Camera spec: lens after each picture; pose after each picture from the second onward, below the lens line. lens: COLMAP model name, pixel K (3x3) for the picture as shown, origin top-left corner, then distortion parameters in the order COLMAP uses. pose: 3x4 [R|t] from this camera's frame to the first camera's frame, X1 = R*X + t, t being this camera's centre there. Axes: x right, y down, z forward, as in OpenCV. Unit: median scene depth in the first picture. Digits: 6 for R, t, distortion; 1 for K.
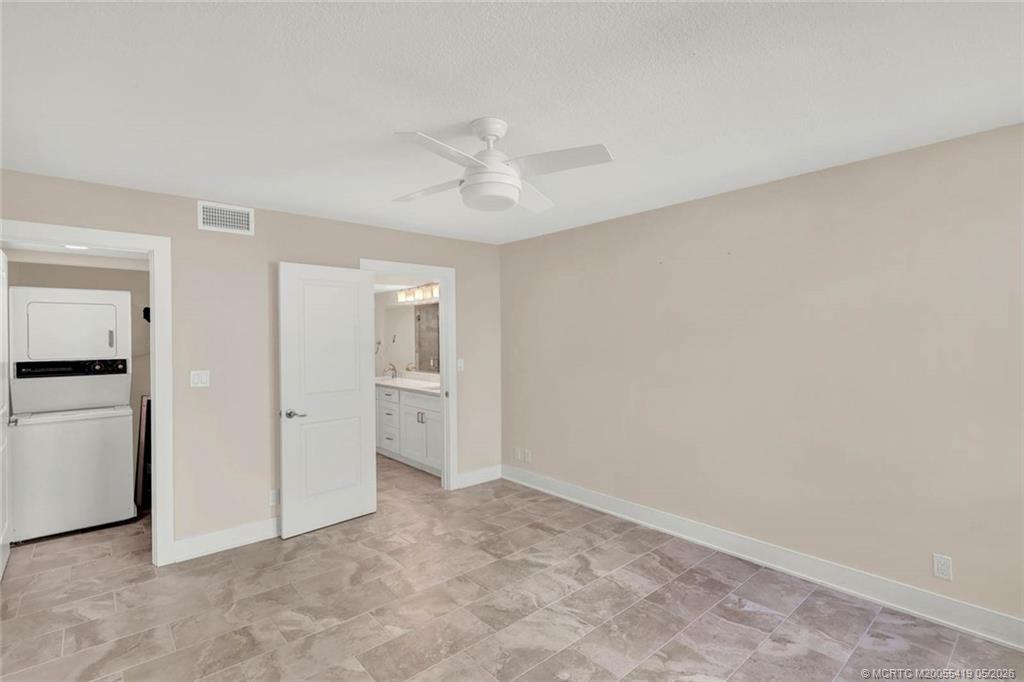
lens RADIAL K [[487.4, 0, 512.5], [0, 487.4, 338.8], [0, 0, 1]] dist [0.000089, 0.000624]
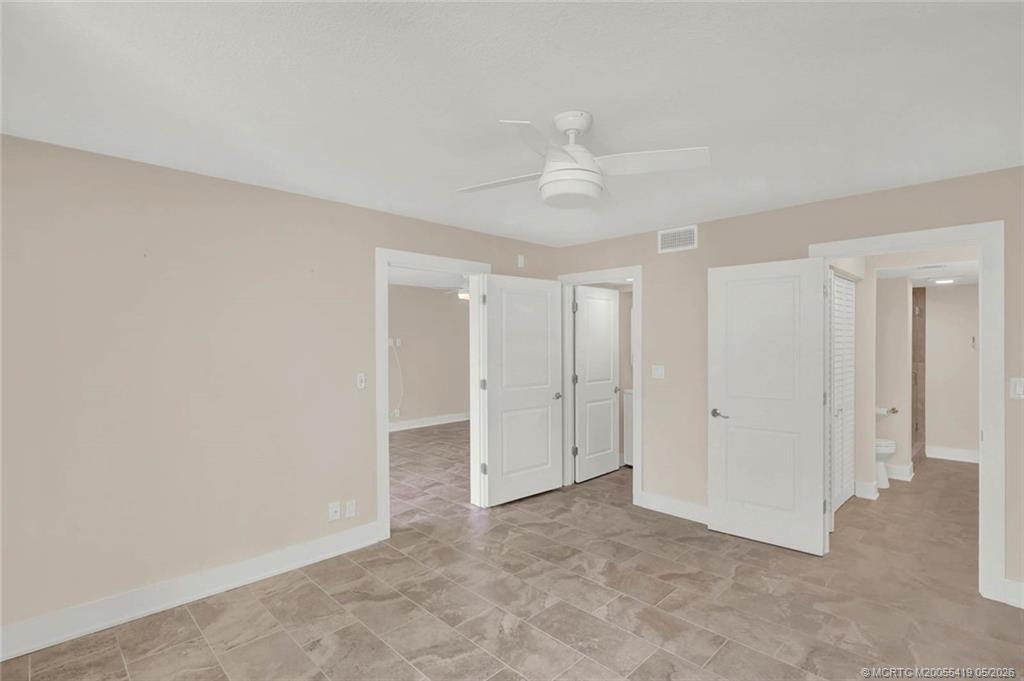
lens RADIAL K [[487.4, 0, 512.5], [0, 487.4, 338.3], [0, 0, 1]] dist [0.000089, 0.000624]
pose [[0.059779, 0.000258, -0.998212, 0.642083], [-0.004295, 0.999991, 0.000001, -0.002865], [0.998202, 0.004287, 0.059780, 0.579194]]
